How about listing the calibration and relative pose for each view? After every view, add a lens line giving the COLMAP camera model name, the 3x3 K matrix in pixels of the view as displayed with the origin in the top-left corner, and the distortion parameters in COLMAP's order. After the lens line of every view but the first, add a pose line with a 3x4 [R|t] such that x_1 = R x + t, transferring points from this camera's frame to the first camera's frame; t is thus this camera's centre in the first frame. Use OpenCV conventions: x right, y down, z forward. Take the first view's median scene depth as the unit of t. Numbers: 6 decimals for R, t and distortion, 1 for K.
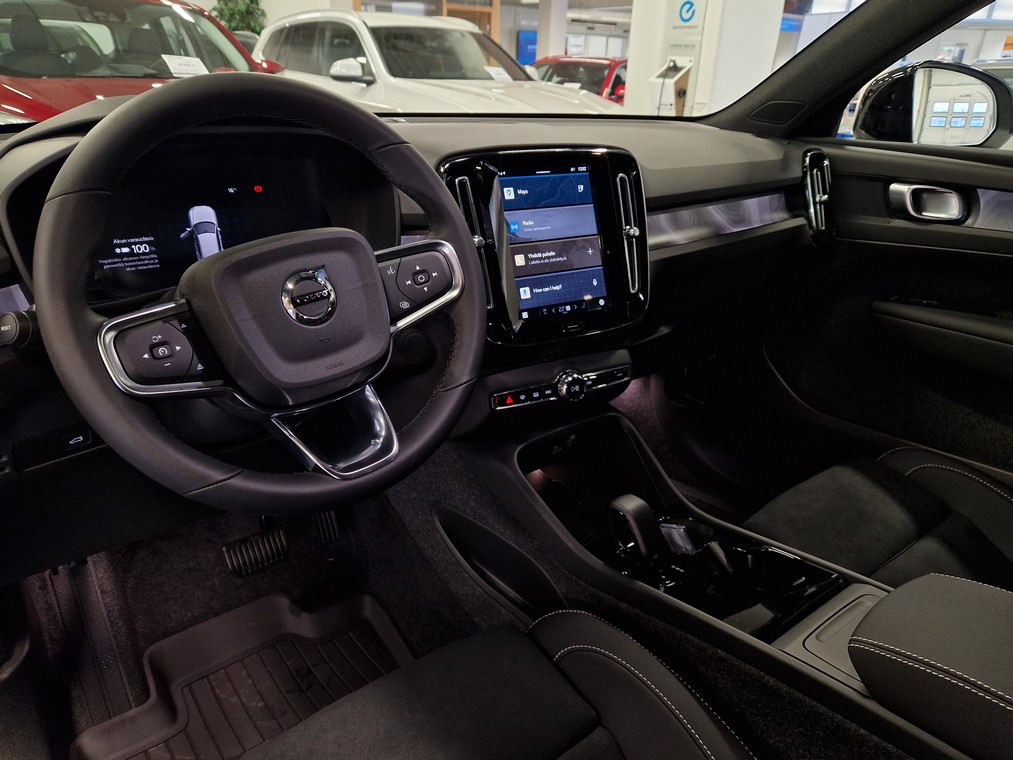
lens RADIAL K [[704.5, 0, 506.5], [0, 704.5, 380.0], [0, 0, 1]] dist [0.050671, -0.045516]
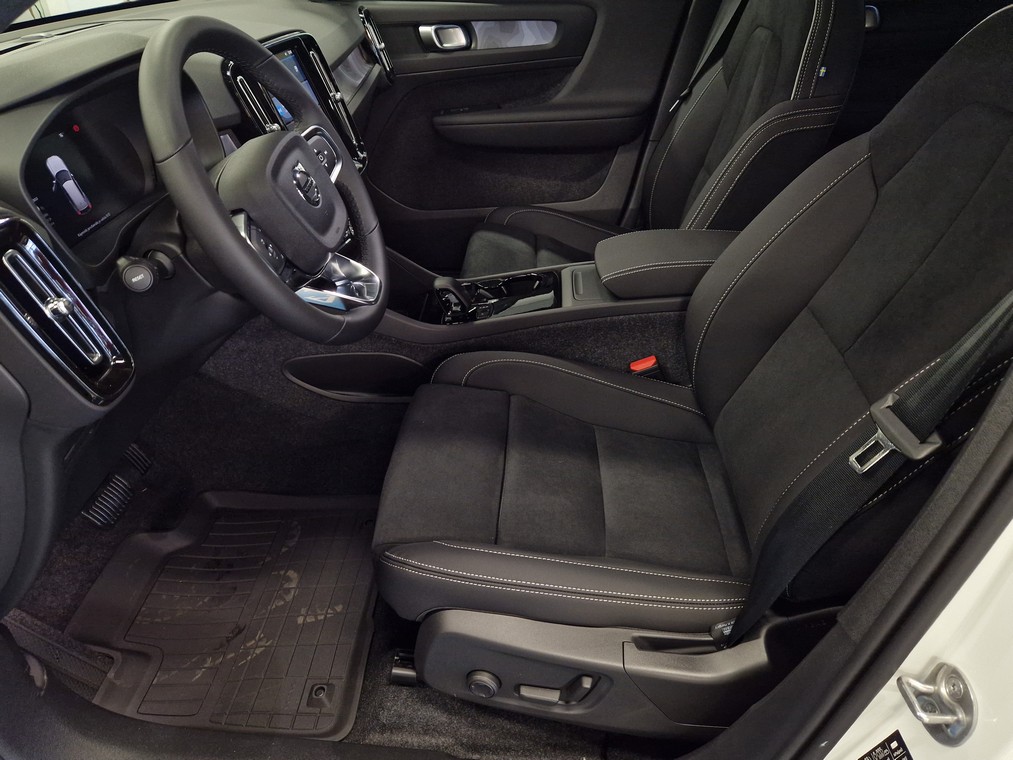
lens RADIAL K [[704.5, 0, 506.5], [0, 704.5, 380.0], [0, 0, 1]] dist [0.050671, -0.045516]
pose [[0.656032, -0.453195, 0.603519, -0.655792], [0.329806, 0.891398, 0.310867, -0.052929], [-0.678859, -0.004894, 0.734252, -0.167950]]
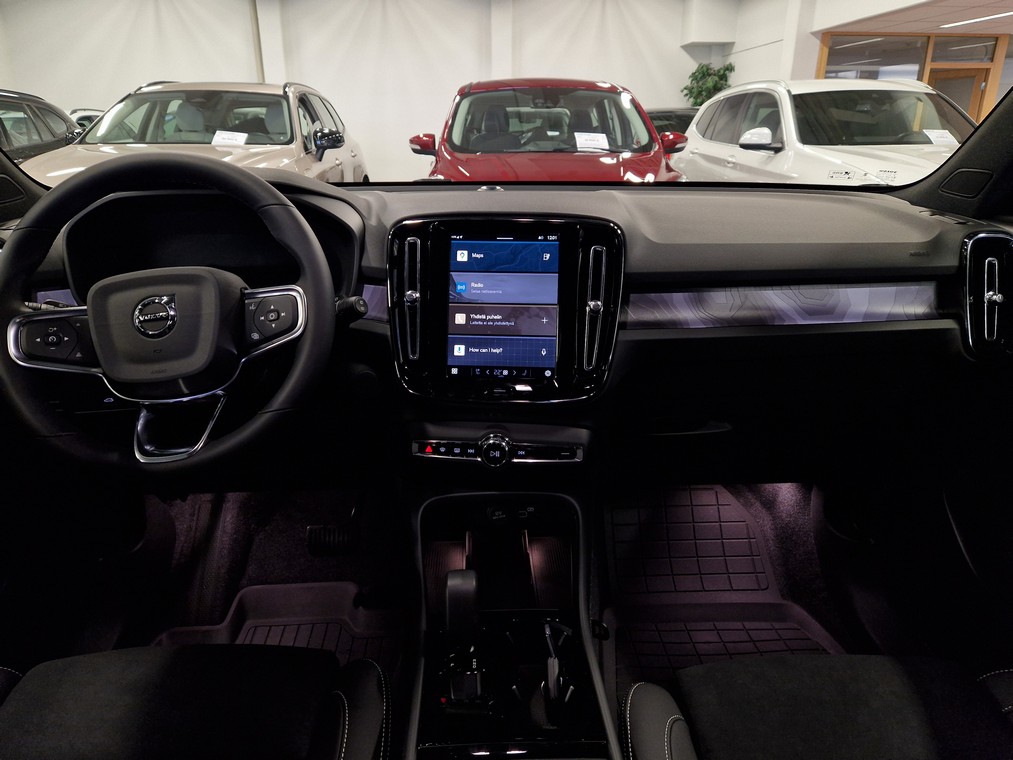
lens RADIAL K [[704.5, 0, 506.5], [0, 704.5, 380.0], [0, 0, 1]] dist [0.050671, -0.045516]
pose [[0.825901, 0.163466, -0.539599, 0.621365], [-0.208245, 0.977818, -0.022516, -0.068986], [0.523949, 0.130964, 0.841621, 0.163549]]
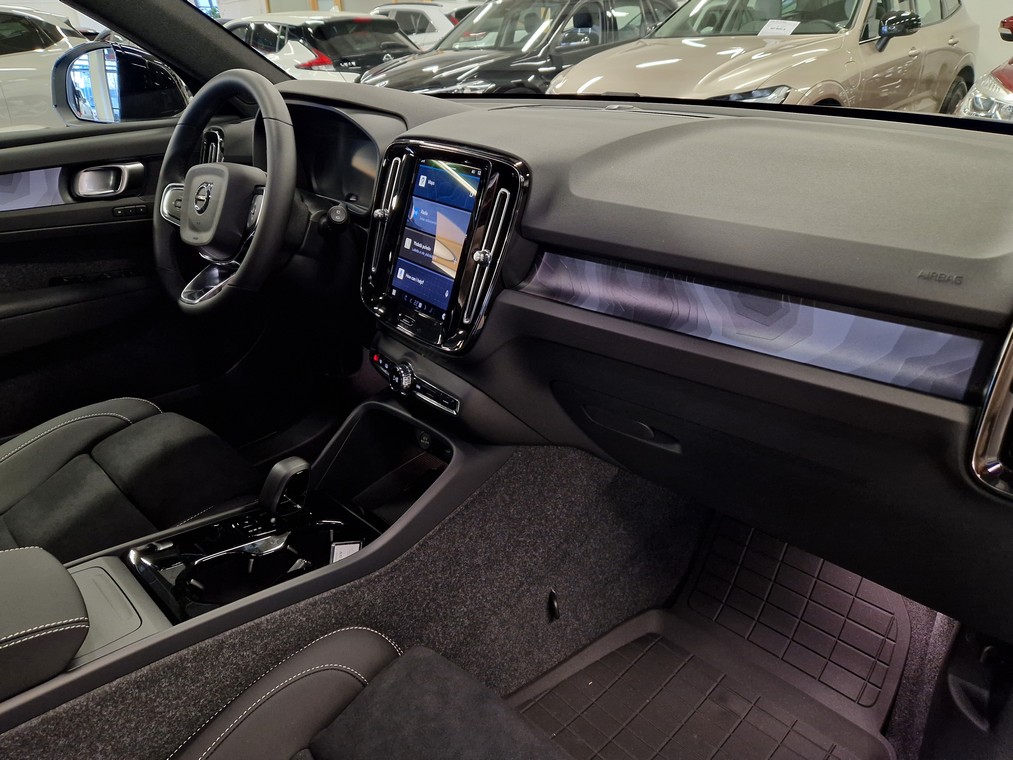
lens RADIAL K [[704.5, 0, 506.5], [0, 704.5, 380.0], [0, 0, 1]] dist [0.050671, -0.045516]
pose [[0.126851, 0.414608, -0.901115, 1.032787], [-0.362398, 0.865025, 0.346987, -0.396046], [0.923351, 0.282546, 0.259983, 0.875611]]
